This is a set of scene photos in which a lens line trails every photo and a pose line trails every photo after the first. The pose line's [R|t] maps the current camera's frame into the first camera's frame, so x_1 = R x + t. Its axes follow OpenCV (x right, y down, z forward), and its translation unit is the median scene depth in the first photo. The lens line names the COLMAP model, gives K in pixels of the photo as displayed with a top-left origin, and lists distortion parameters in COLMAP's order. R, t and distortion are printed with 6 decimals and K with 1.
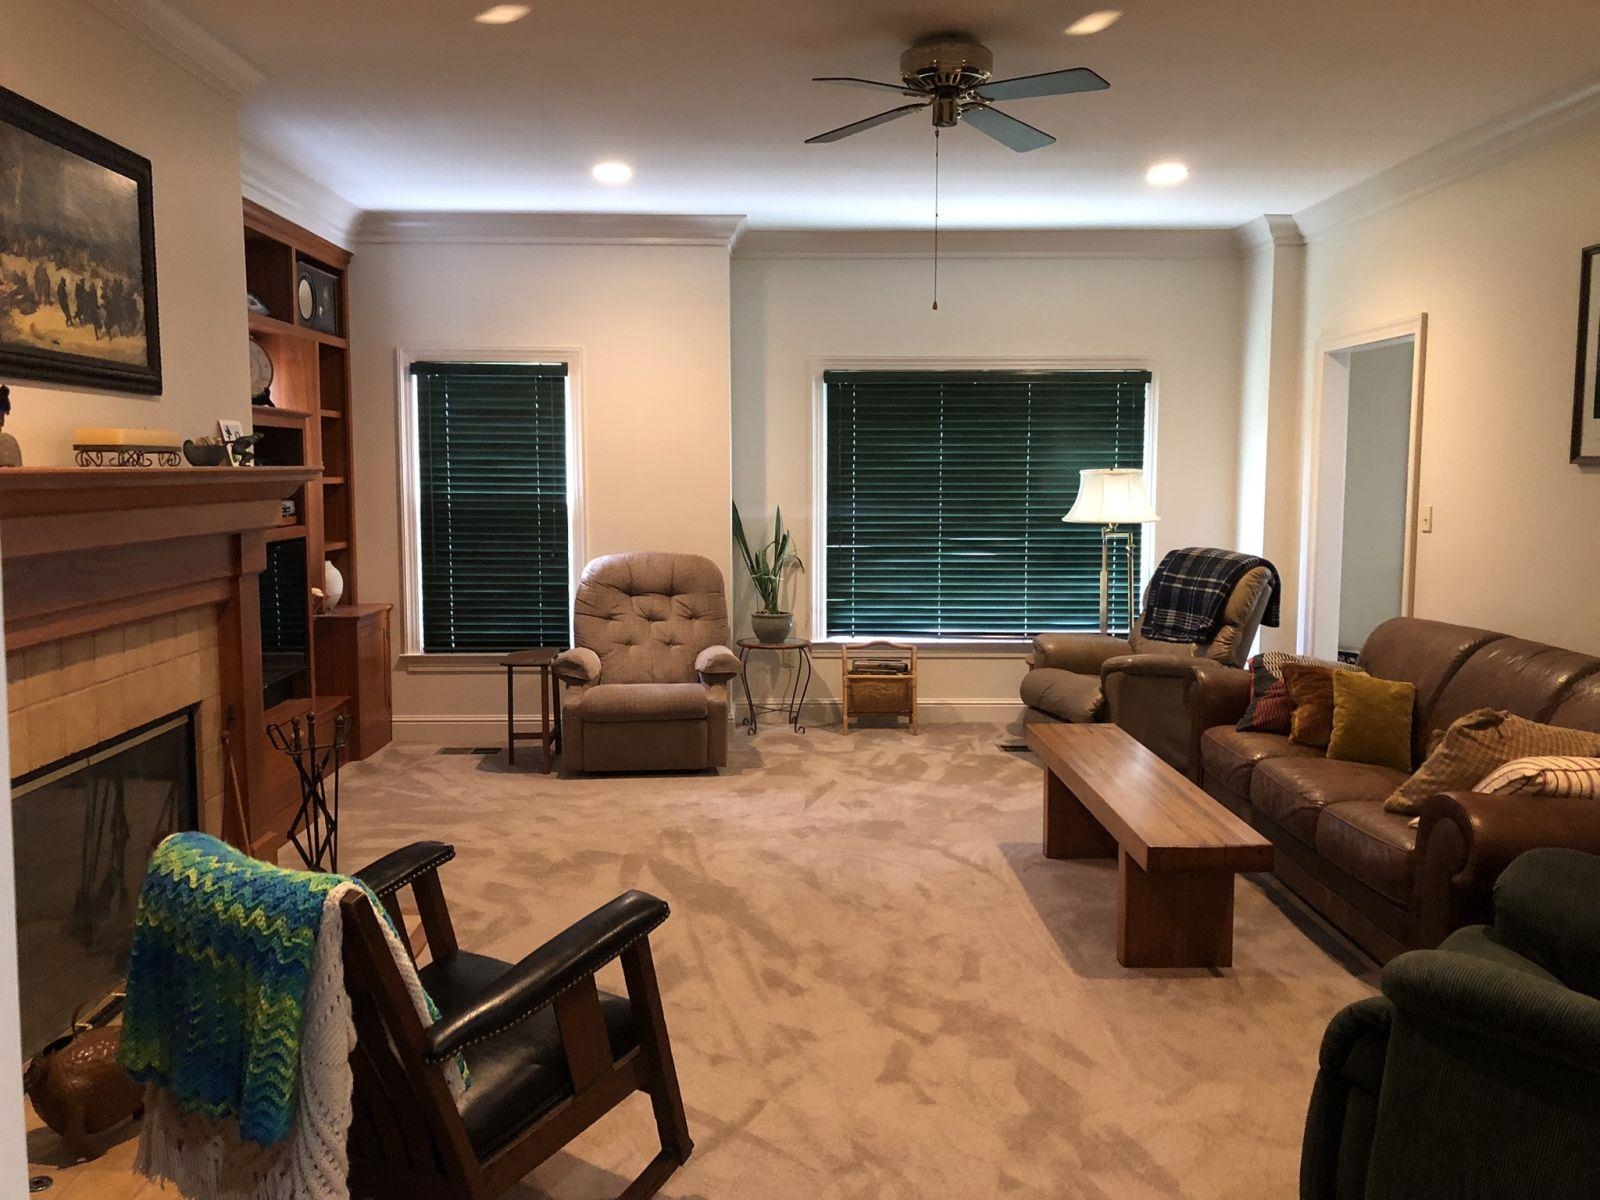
lens RADIAL K [[1293.6, 0, 800.0], [0, 1293.6, 600.0], [0, 0, 1]] dist [0.003774, 0.001184]
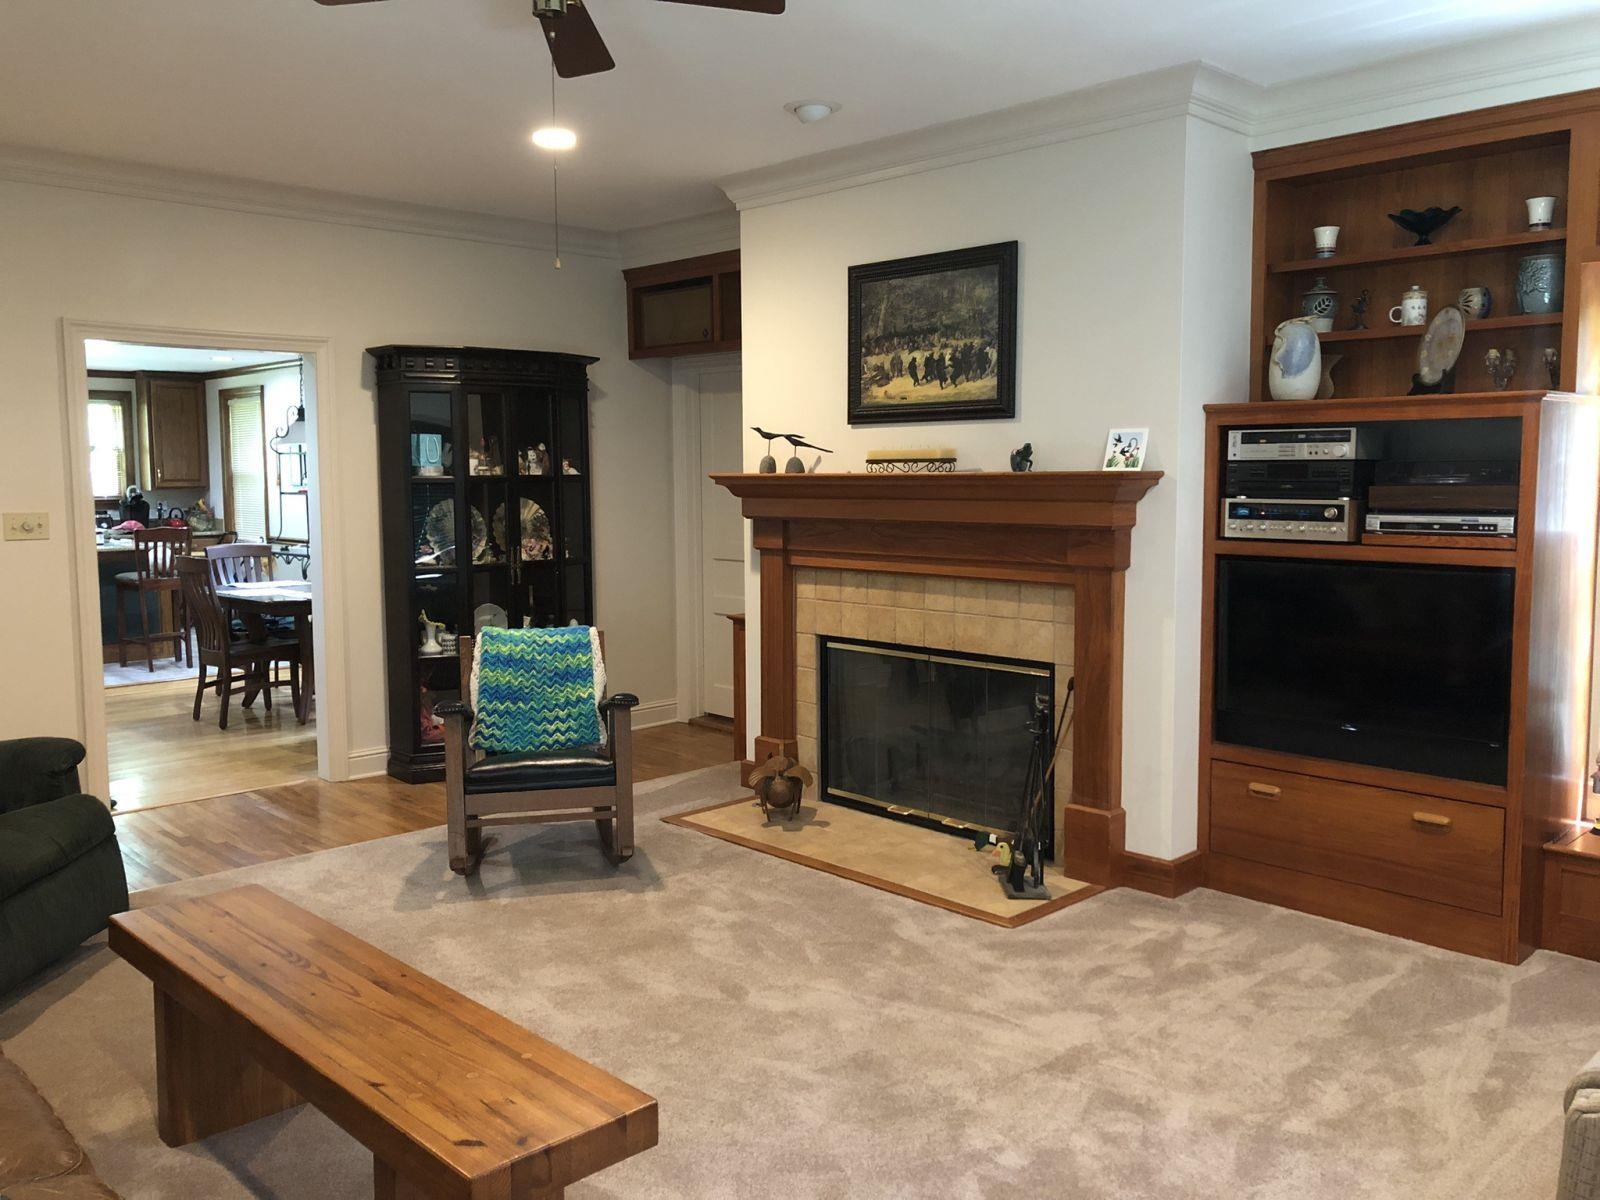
lens RADIAL K [[1304.9, 0, 800.0], [0, 1304.9, 600.0], [0, 0, 1]] dist [0.144985, -0.298751]
pose [[-0.734770, 0.069042, -0.674794, 0.651055], [-0.066432, 0.982700, 0.172882, -0.213556], [0.675055, 0.171857, -0.717472, 2.050007]]
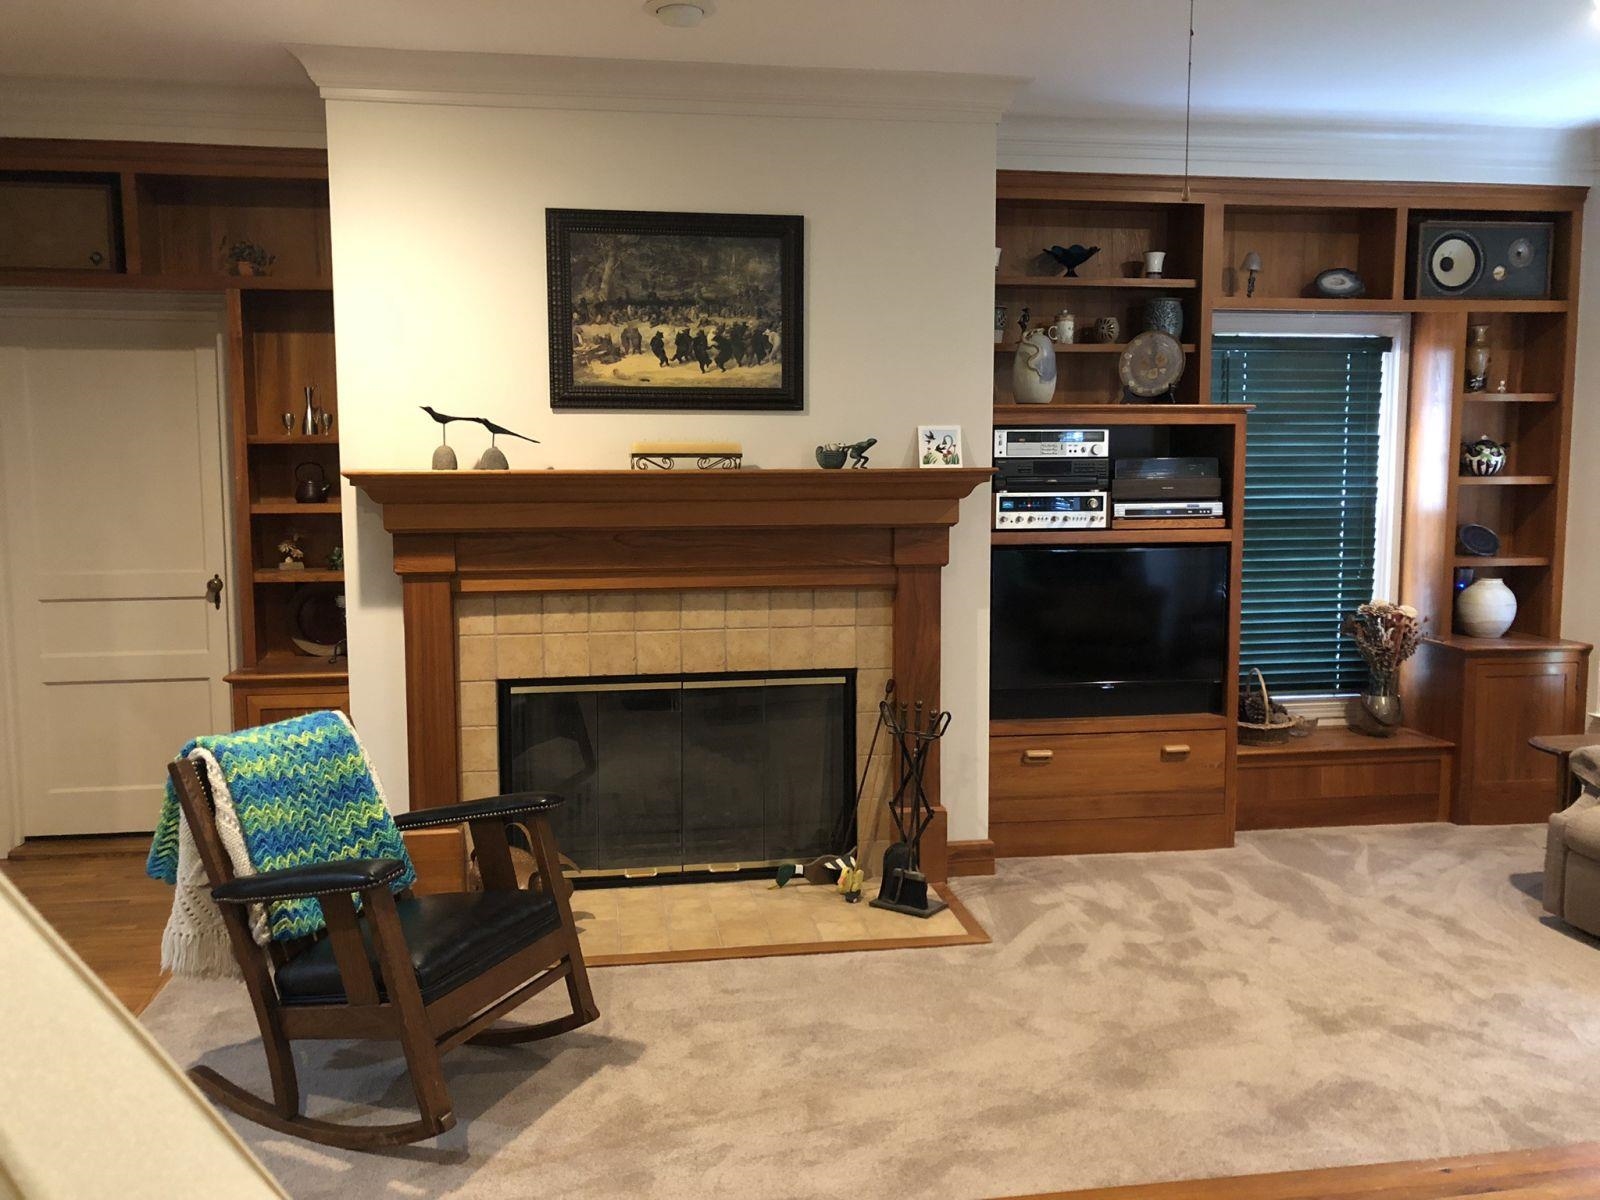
lens RADIAL K [[1304.9, 0, 800.0], [0, 1304.9, 600.0], [0, 0, 1]] dist [0.144985, -0.298751]
pose [[0.125937, 0.104033, -0.986568, 0.822208], [-0.098183, 0.990911, 0.091957, -0.103747], [0.987168, 0.085283, 0.135006, 0.937430]]
